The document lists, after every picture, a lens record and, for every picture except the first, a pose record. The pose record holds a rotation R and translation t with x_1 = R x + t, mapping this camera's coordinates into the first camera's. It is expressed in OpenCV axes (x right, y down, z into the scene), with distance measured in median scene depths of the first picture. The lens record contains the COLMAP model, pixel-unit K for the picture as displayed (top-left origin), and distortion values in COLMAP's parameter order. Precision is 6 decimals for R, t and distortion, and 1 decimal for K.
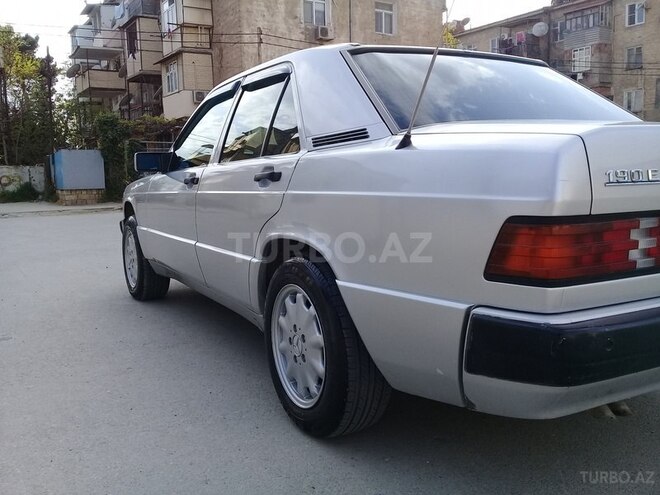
lens RADIAL K [[611.1, 0, 318.7], [0, 611.1, 239.4], [0, 0, 1]] dist [0.084287, -0.149899]
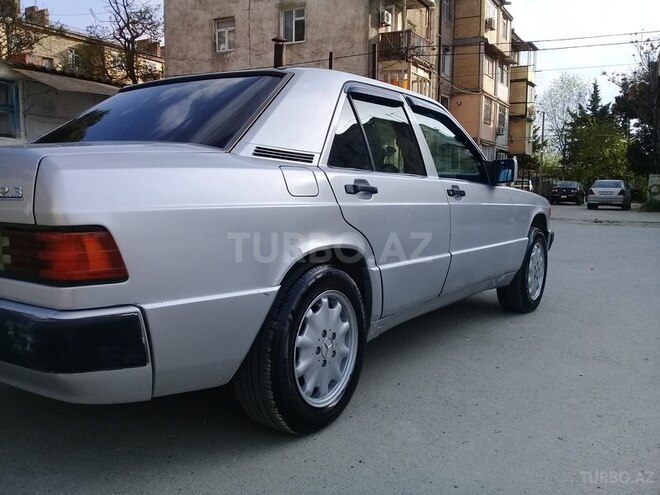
lens RADIAL K [[611.1, 0, 318.7], [0, 611.1, 239.4], [0, 0, 1]] dist [0.084287, -0.149899]
pose [[0.456692, 0.107661, -0.883087, 0.141287], [-0.118911, 0.991130, 0.059338, -0.011799], [0.881642, 0.077909, 0.465443, 0.076381]]
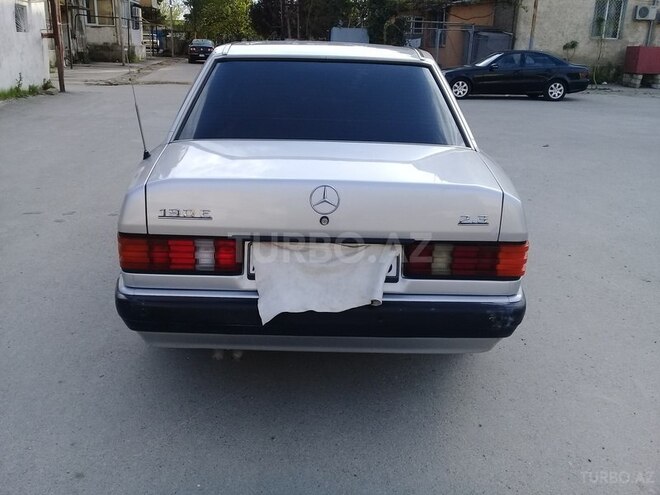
lens RADIAL K [[611.1, 0, 318.7], [0, 611.1, 239.4], [0, 0, 1]] dist [0.084287, -0.149899]
pose [[0.884796, 0.186600, -0.426986, 0.085275], [-0.096223, 0.969735, 0.224400, -0.024027], [0.455936, -0.157462, 0.875972, -0.011307]]
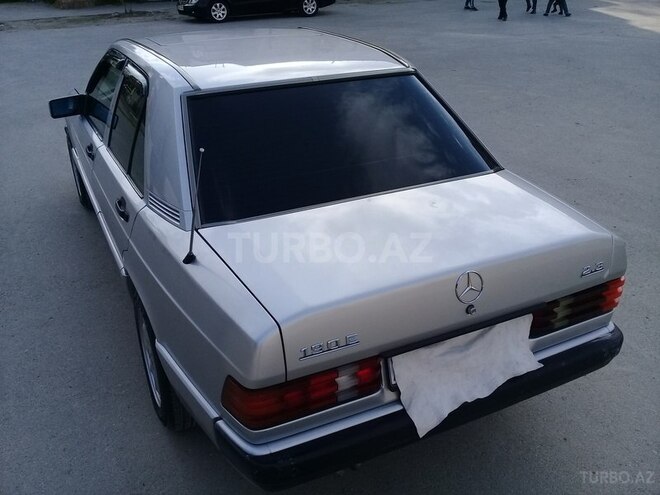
lens RADIAL K [[611.1, 0, 318.7], [0, 611.1, 239.4], [0, 0, 1]] dist [0.084287, -0.149899]
pose [[0.998974, 0.026257, -0.036889, 0.030655], [-0.012446, 0.942544, 0.333850, -0.041786], [0.043536, -0.333049, 0.941904, -0.005602]]
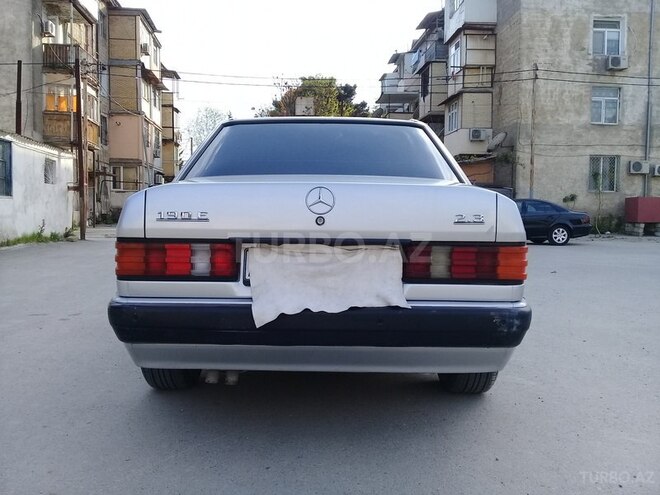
lens RADIAL K [[611.1, 0, 318.7], [0, 611.1, 239.4], [0, 0, 1]] dist [0.084287, -0.149899]
pose [[0.876708, 0.056373, -0.477708, 0.090231], [-0.083077, 0.995930, -0.034940, -0.000959], [0.473794, 0.070319, 0.877824, -0.011089]]
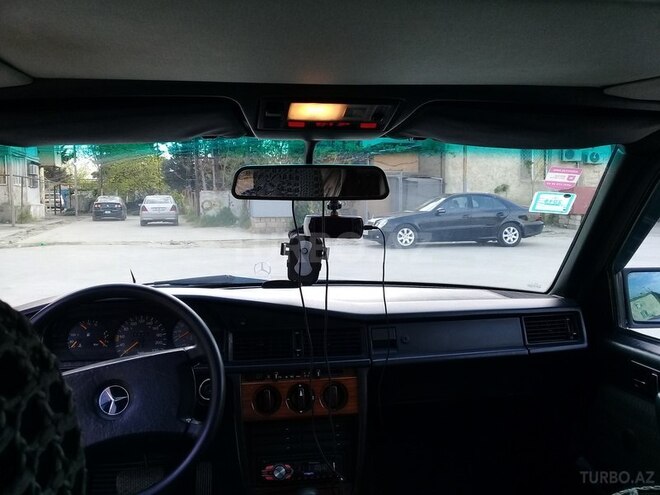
lens RADIAL K [[611.1, 0, 318.7], [0, 611.1, 239.4], [0, 0, 1]] dist [0.084287, -0.149899]
pose [[0.941200, 0.042525, -0.335162, 0.011287], [-0.053233, 0.998321, -0.022822, -0.027825], [0.333628, 0.039322, 0.941884, 0.116669]]
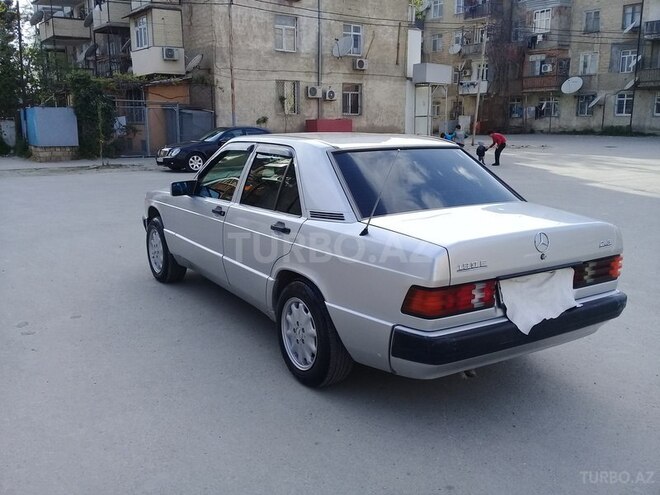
lens RADIAL K [[611.1, 0, 318.7], [0, 611.1, 239.4], [0, 0, 1]] dist [0.084287, -0.149899]
pose [[0.998085, 0.011424, 0.060785, -0.007874], [-0.016554, 0.996280, 0.084573, -0.020811], [-0.059593, -0.085418, 0.994561, -0.059595]]
